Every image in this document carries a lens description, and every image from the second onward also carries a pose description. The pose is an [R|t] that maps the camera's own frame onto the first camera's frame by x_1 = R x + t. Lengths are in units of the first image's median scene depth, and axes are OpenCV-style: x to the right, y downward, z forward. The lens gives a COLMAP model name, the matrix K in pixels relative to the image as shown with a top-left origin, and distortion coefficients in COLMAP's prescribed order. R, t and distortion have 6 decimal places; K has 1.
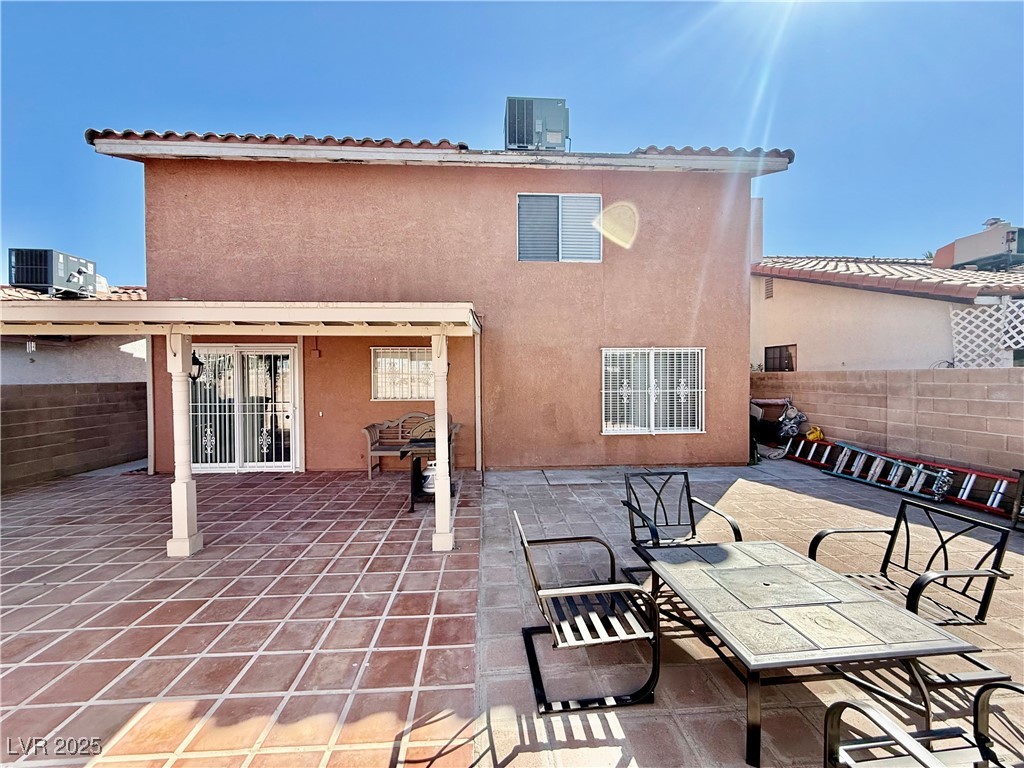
lens RADIAL K [[409.7, 0, 509.6], [0, 409.7, 383.6], [0, 0, 1]] dist [0.002796, 0.001291]
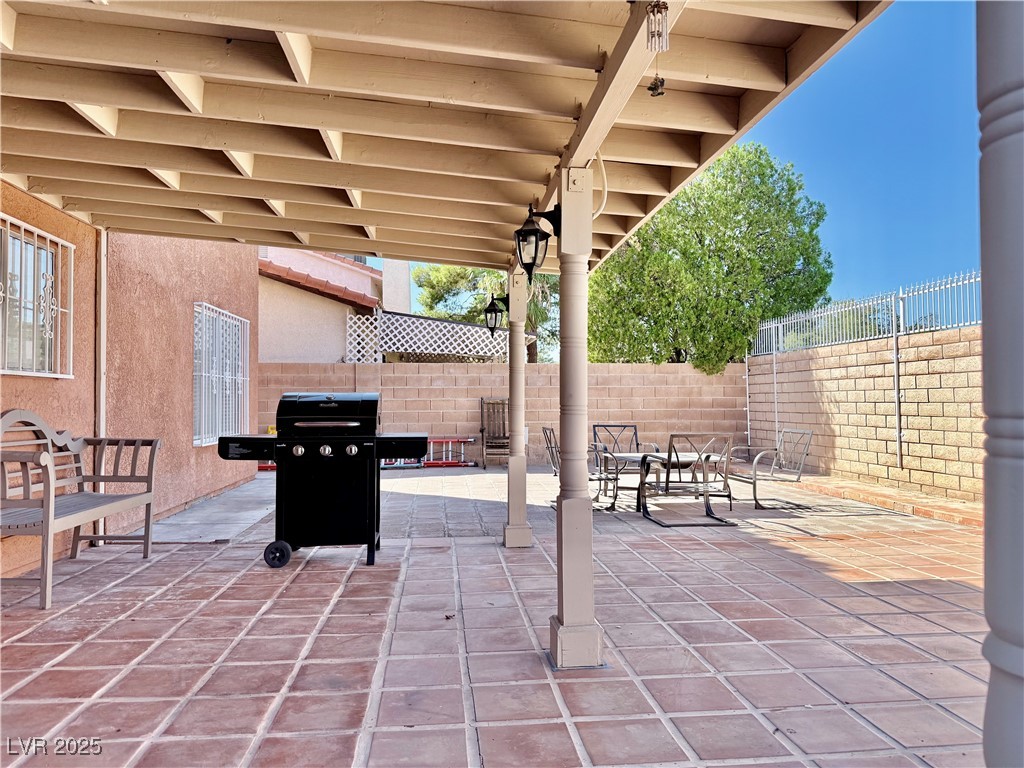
lens RADIAL K [[721.6, 0, 513.9], [0, 721.6, 382.9], [0, 0, 1]] dist [0.054251, -0.061746]
pose [[-0.051778, 0.029438, 0.998225, -1.031344], [0.018222, 0.999427, -0.028528, 0.083515], [-0.998492, 0.016713, -0.052285, 0.715217]]
